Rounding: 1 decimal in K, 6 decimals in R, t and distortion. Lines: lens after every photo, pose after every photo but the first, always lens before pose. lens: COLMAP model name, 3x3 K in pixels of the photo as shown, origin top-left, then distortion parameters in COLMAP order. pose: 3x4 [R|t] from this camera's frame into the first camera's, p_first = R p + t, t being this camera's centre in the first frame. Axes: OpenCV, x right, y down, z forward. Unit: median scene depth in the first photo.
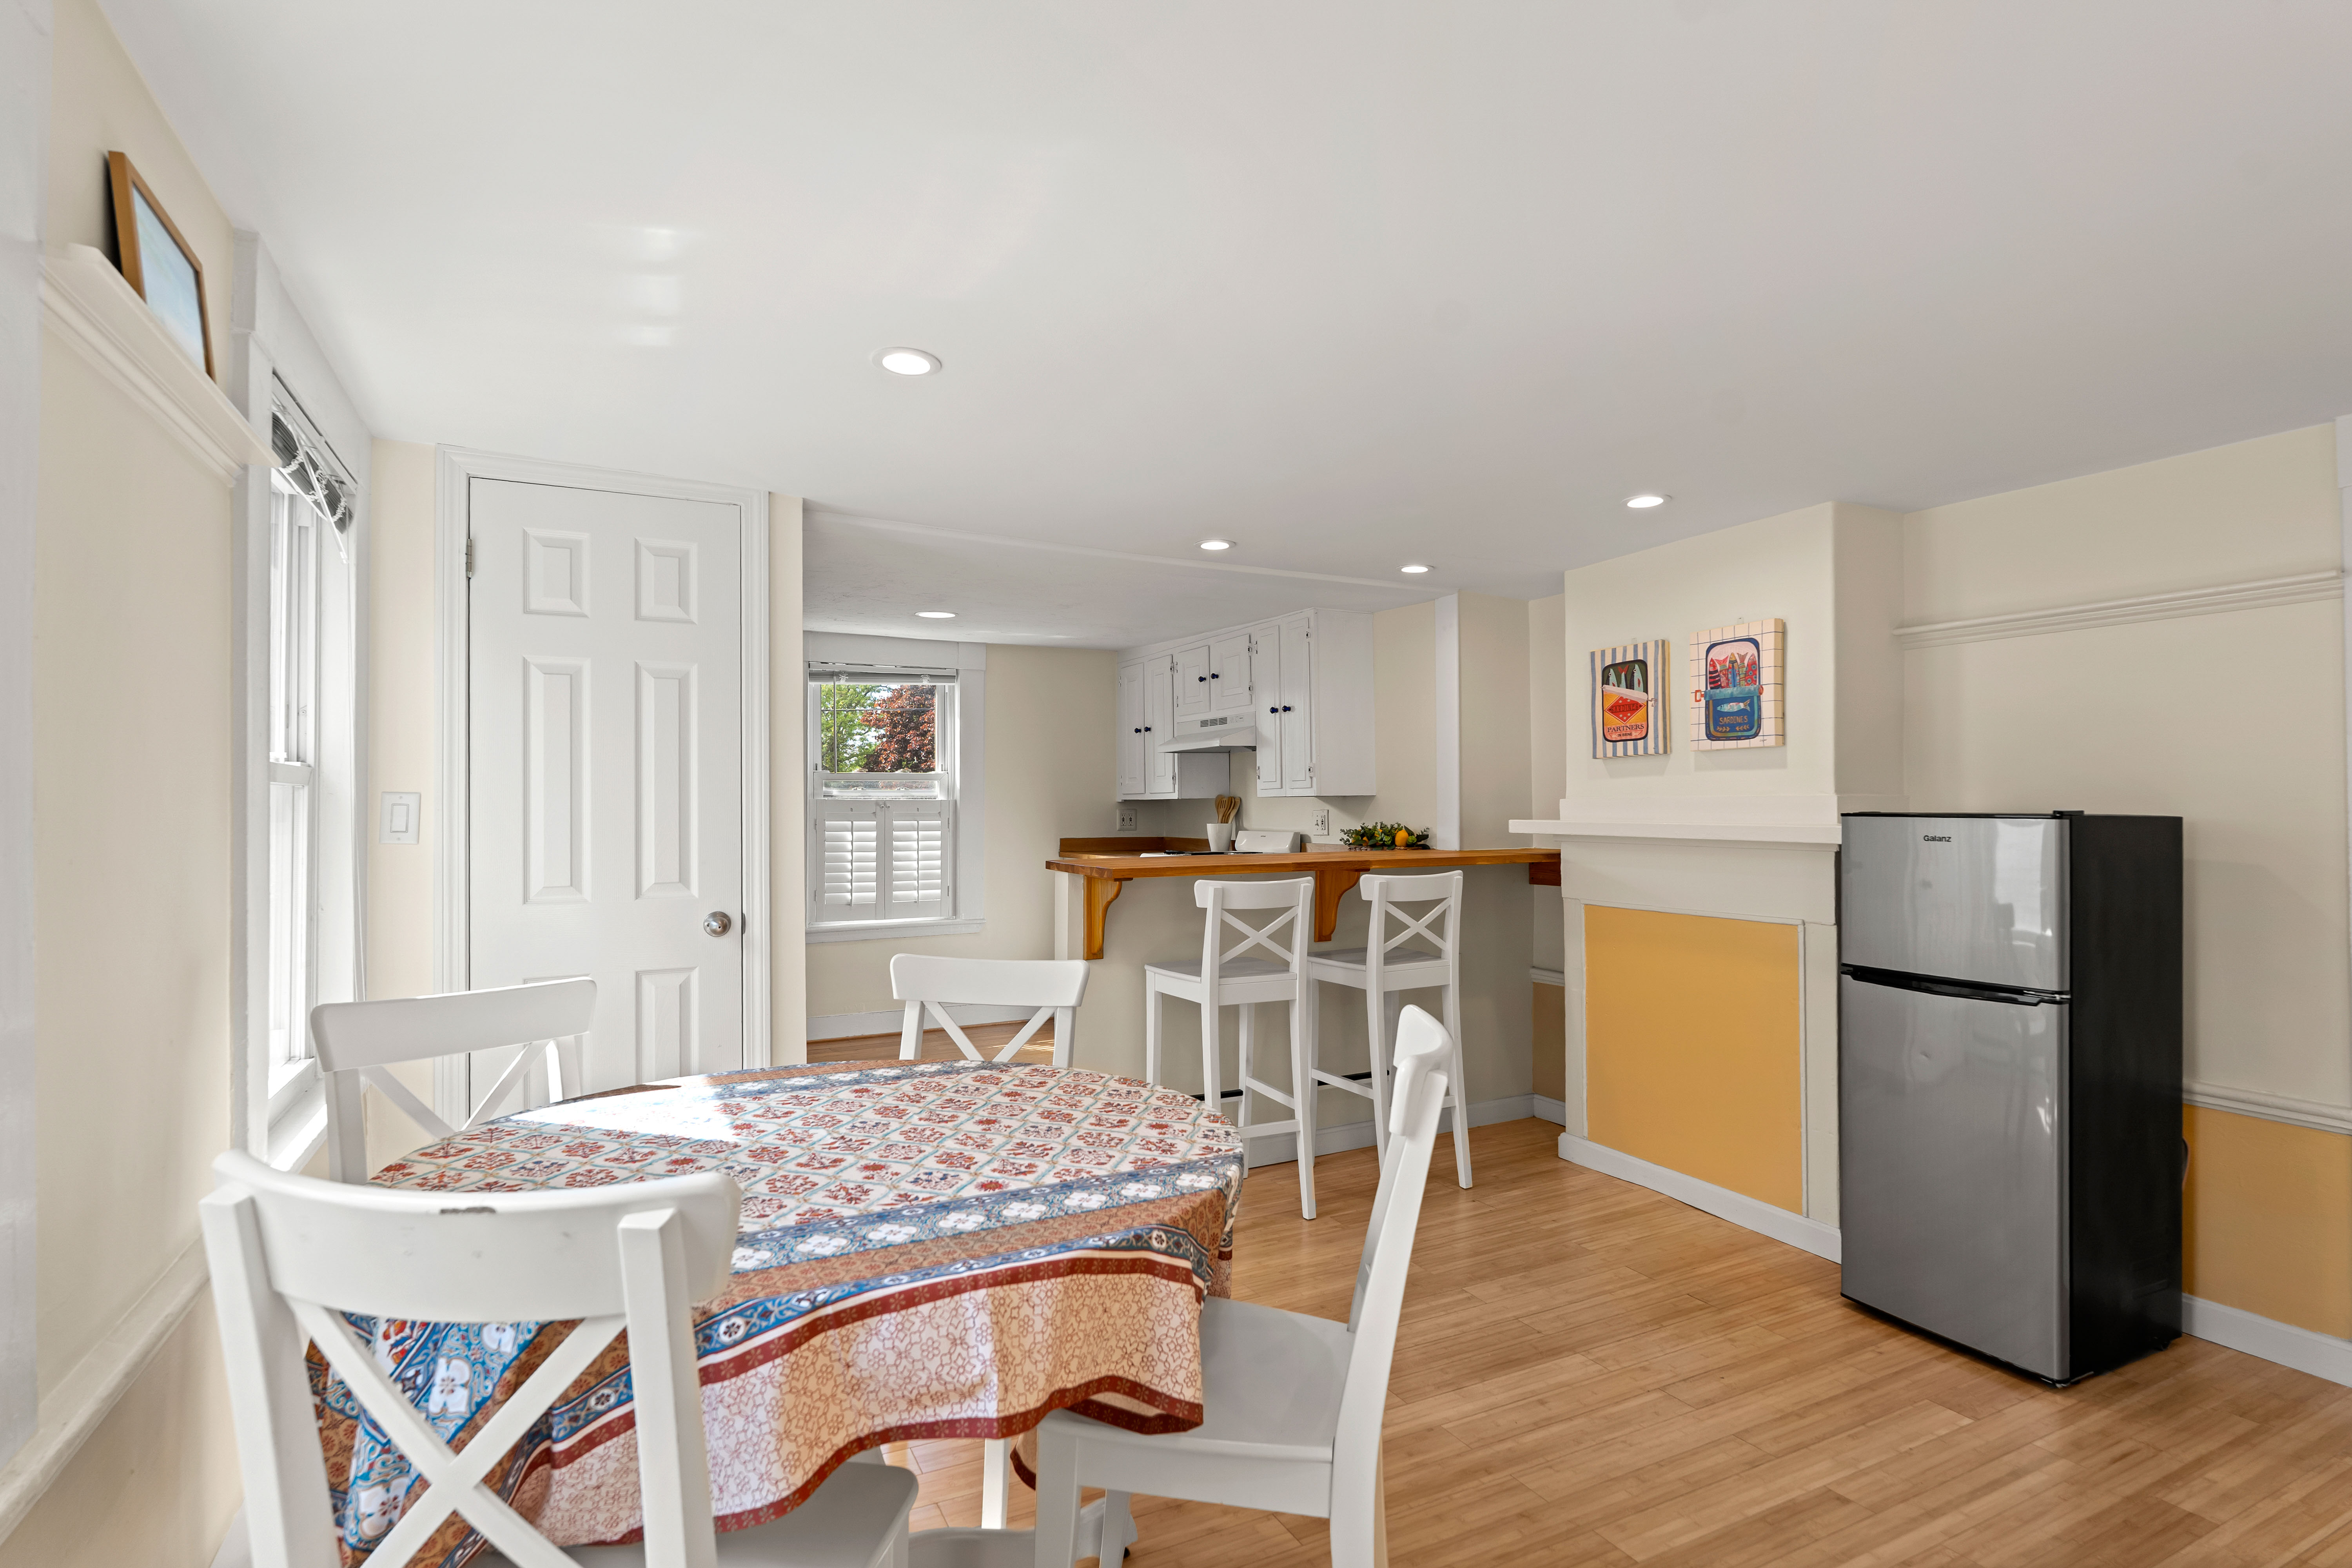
lens RADIAL K [[1126.9, 0, 1209.0], [0, 1126.9, 792.8], [0, 0, 1]] dist [0.003485, -0.000152]
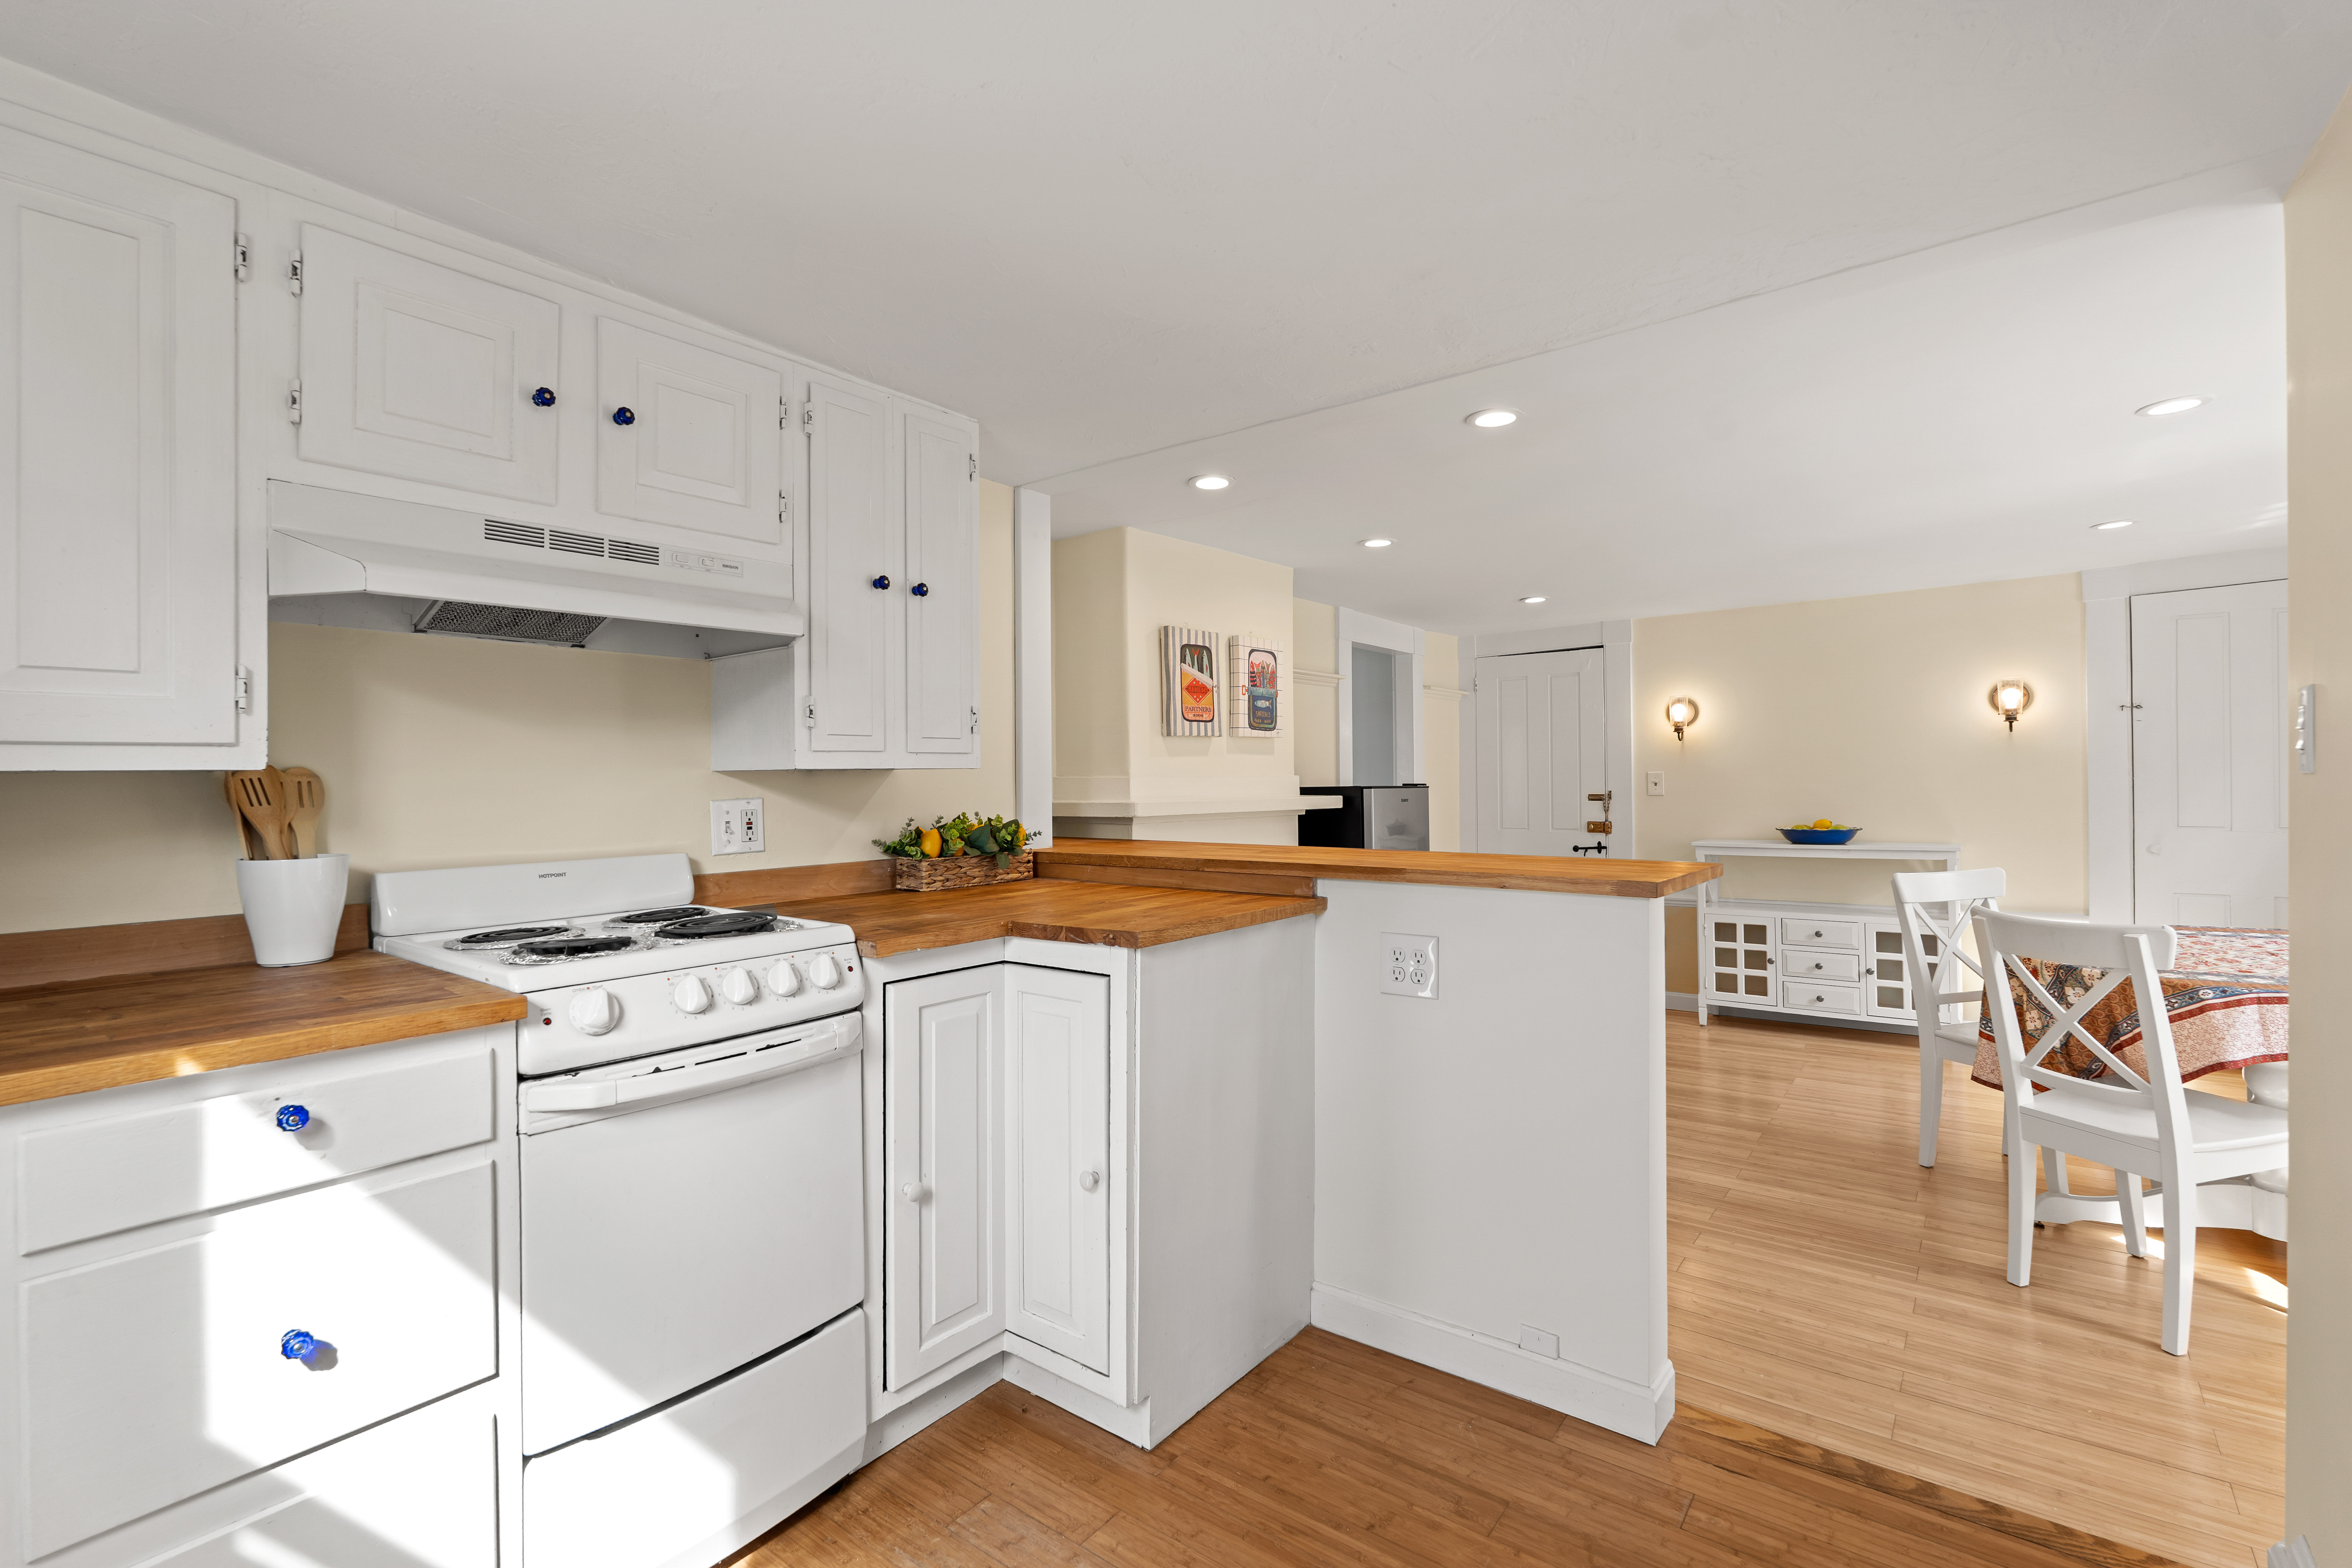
lens RADIAL K [[1050.7, 0, 1181.8], [0, 1050.7, 772.9], [0, 0, 1]] dist [-0.002109, 0.001451]
pose [[-0.389182, 0.012997, 0.921069, -0.513470], [-0.000745, 0.999896, -0.014425, 0.014922], [-0.921161, -0.006300, -0.389132, 1.395888]]
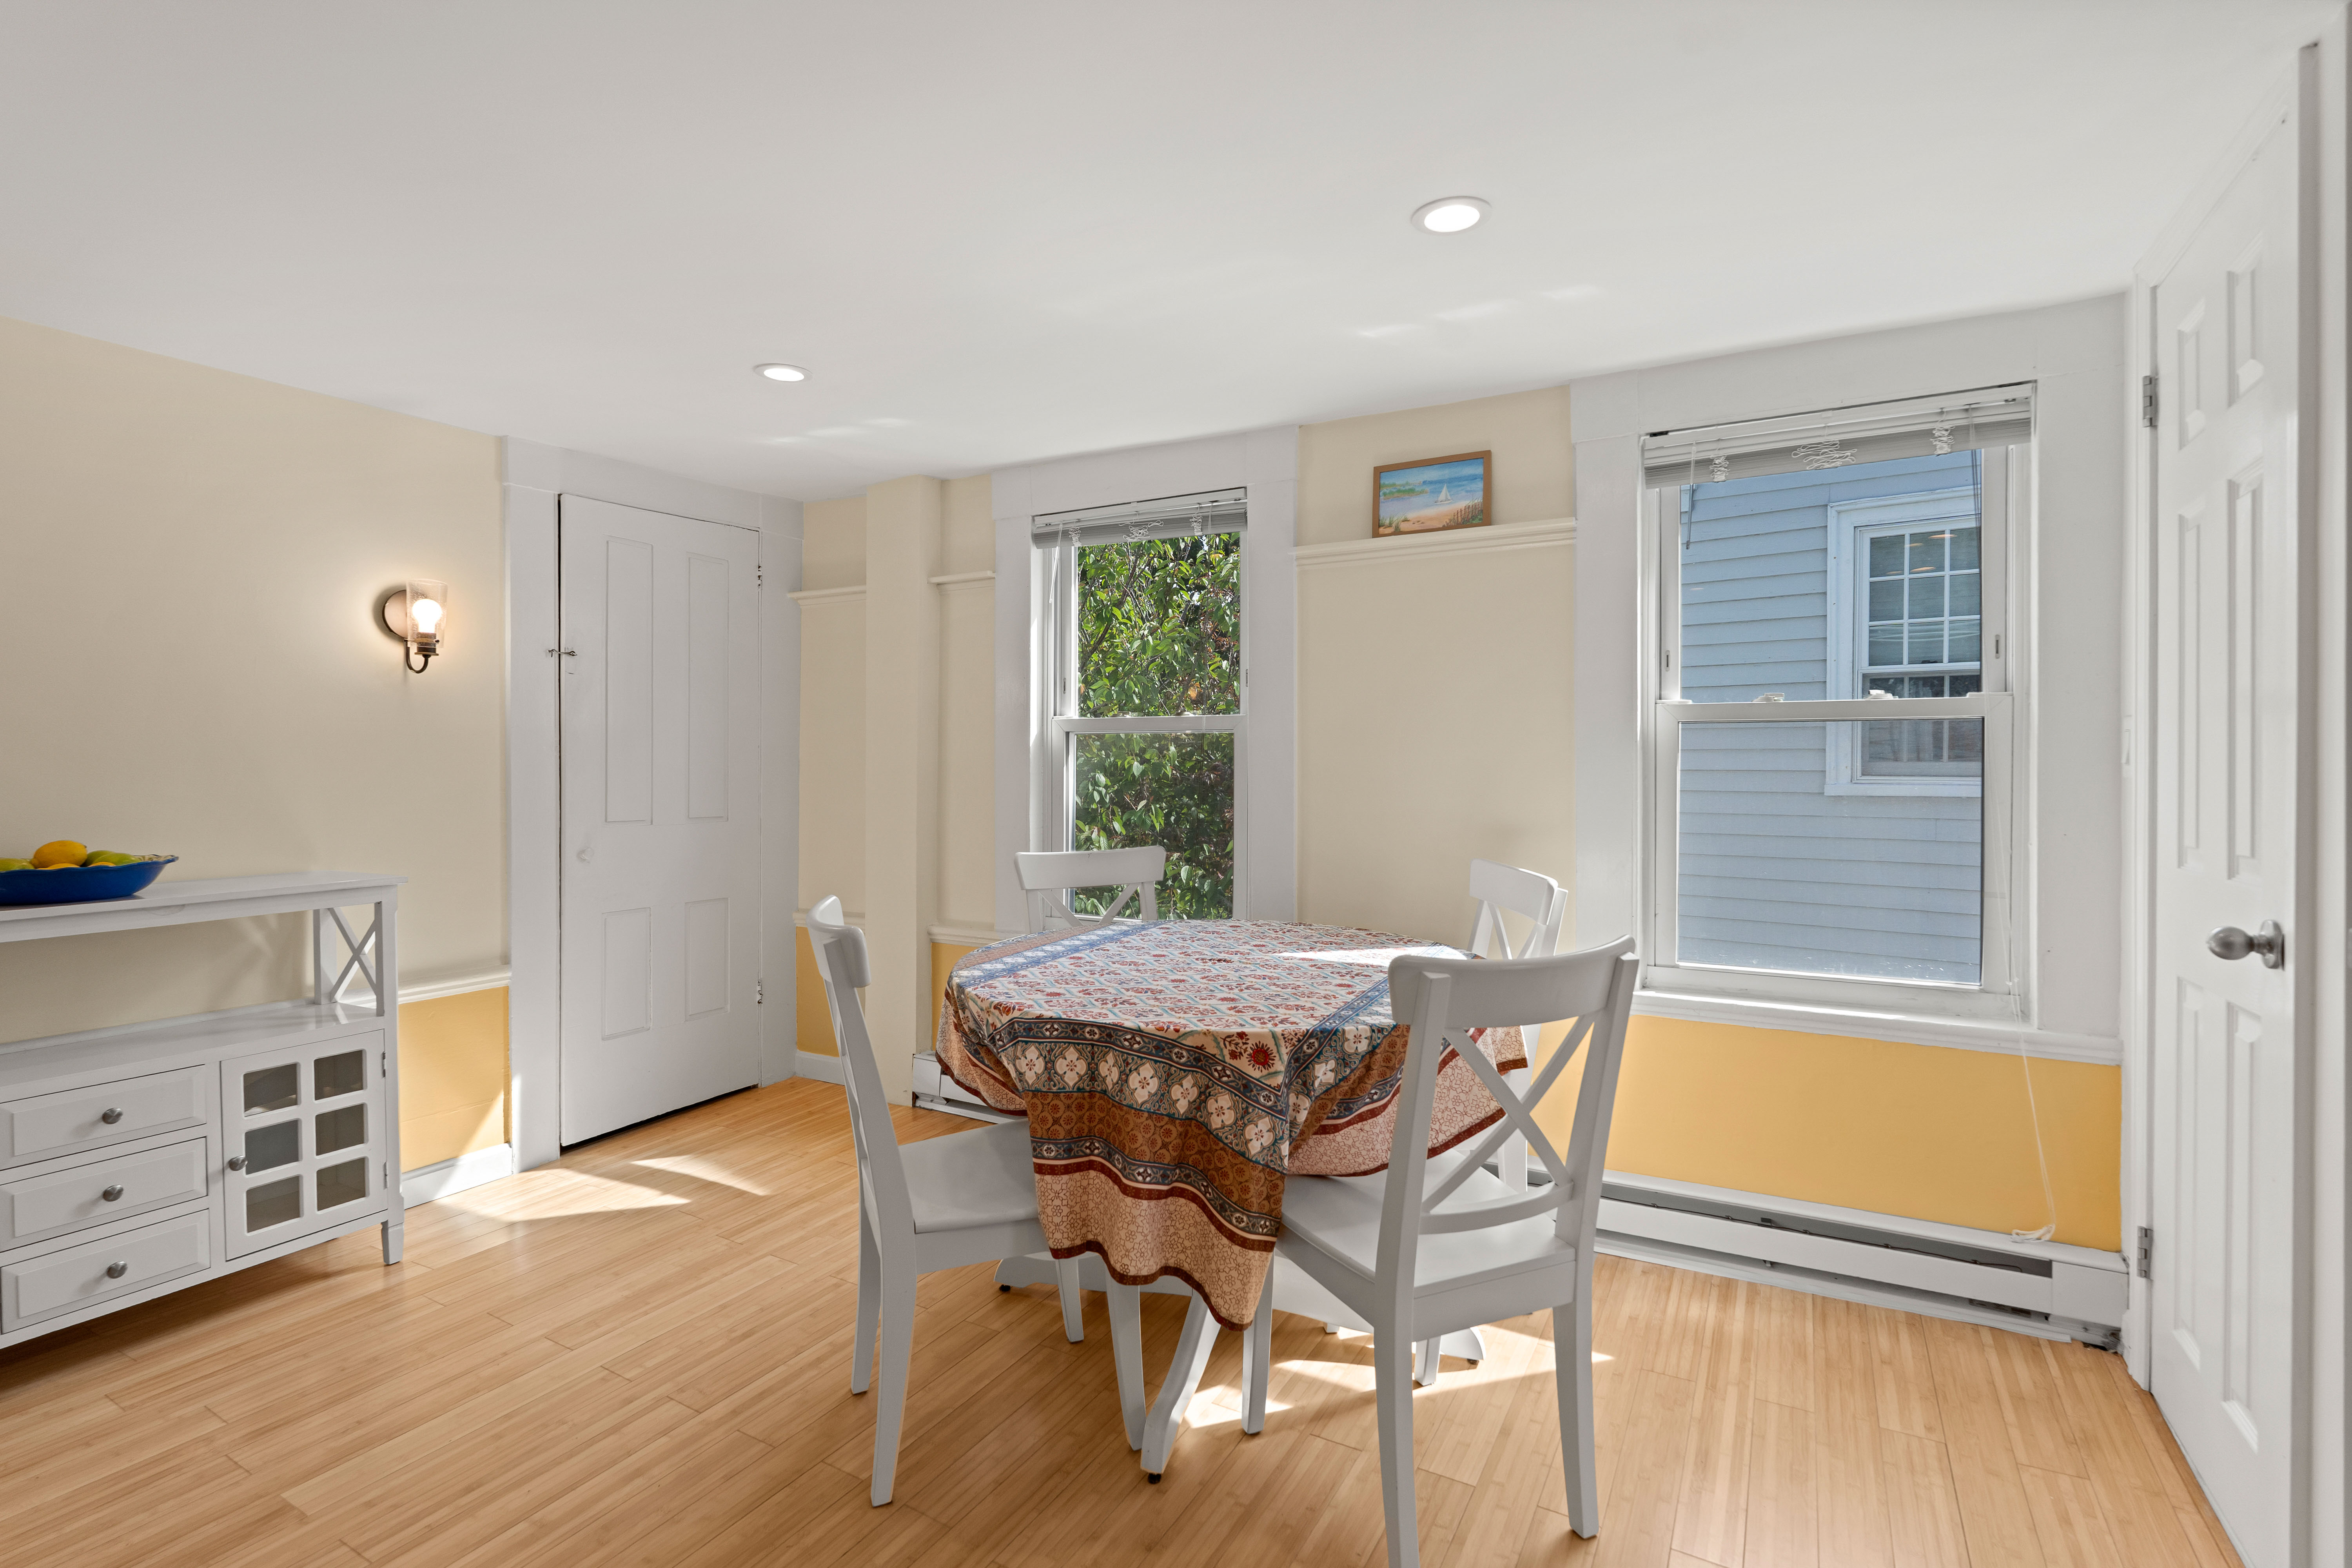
lens RADIAL K [[1126.9, 0, 1172.2], [0, 1126.9, 773.6], [0, 0, 1]] dist [0.003485, -0.000152]
pose [[-0.859355, 0.007346, -0.511327, 0.207335], [0.009088, 0.999958, -0.000907, 0.023047], [0.511299, -0.005427, -0.859386, 0.946407]]
